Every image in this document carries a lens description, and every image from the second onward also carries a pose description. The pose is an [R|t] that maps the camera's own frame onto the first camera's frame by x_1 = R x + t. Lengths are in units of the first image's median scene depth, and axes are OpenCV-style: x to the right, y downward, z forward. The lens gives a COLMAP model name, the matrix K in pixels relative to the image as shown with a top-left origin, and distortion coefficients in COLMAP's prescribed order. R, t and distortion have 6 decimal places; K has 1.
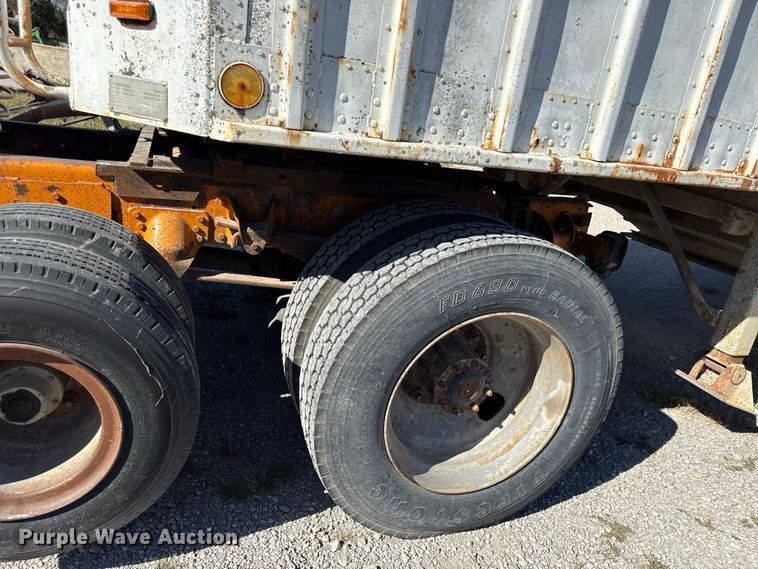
lens RADIAL K [[532.9, 0, 374.5], [0, 532.9, 284.9], [0, 0, 1]] dist [0.090828, -0.146464]
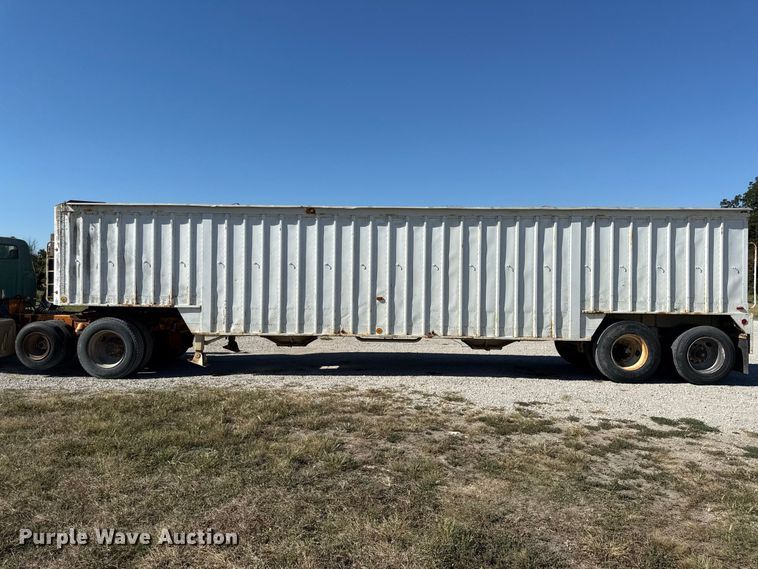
lens RADIAL K [[532.3, 0, 381.3], [0, 532.3, 284.8], [0, 0, 1]] dist [0.101452, -0.146537]
pose [[0.918054, -0.120174, -0.377804, 5.428864], [-0.026797, 0.931964, -0.361560, 1.686614], [0.395549, 0.342056, 0.852372, -3.104846]]
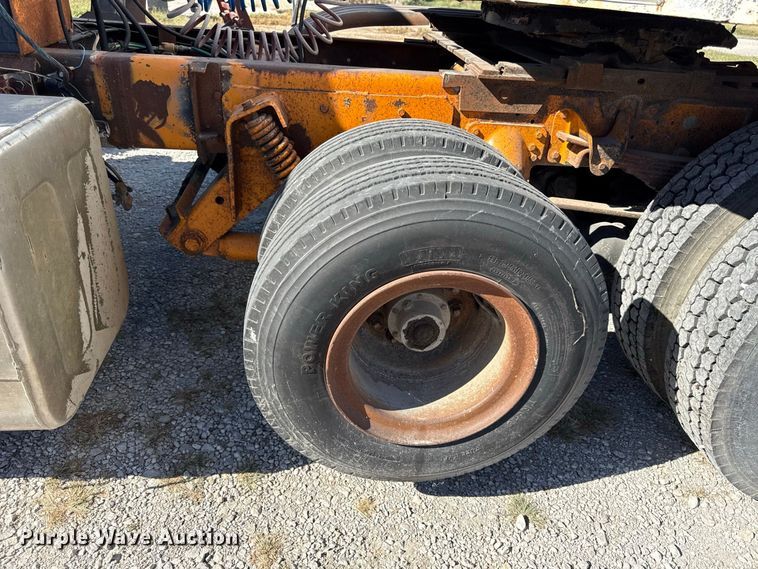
lens RADIAL K [[532.3, 0, 381.3], [0, 532.3, 284.8], [0, 0, 1]] dist [0.101452, -0.146537]
pose [[0.971716, 0.051776, -0.230406, -0.446911], [-0.019385, 0.989865, 0.140683, 0.002877], [0.235355, -0.132238, 0.962871, 0.055354]]
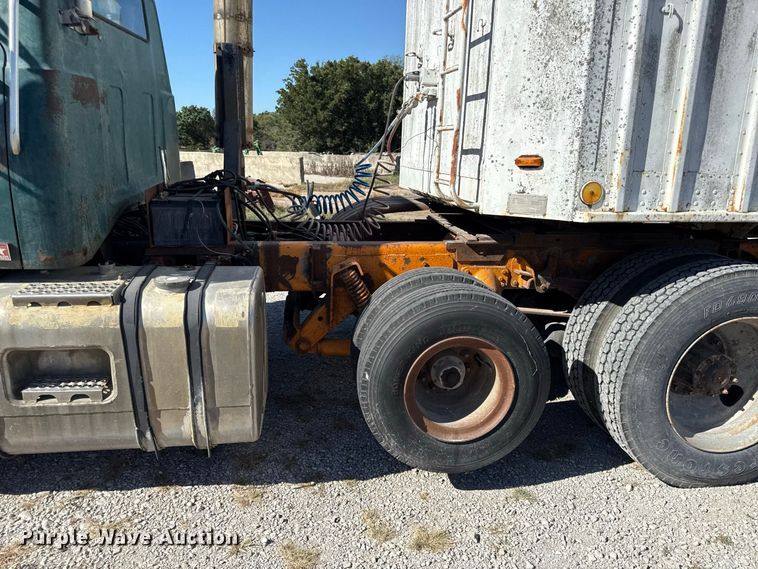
lens RADIAL K [[538.6, 0, 368.5], [0, 538.6, 285.1], [0, 0, 1]] dist [0.054286, -0.083775]
pose [[0.969359, -0.064133, -0.237128, -0.419279], [0.035076, 0.991563, -0.124787, 0.116781], [0.243130, 0.112646, 0.963431, -0.716730]]
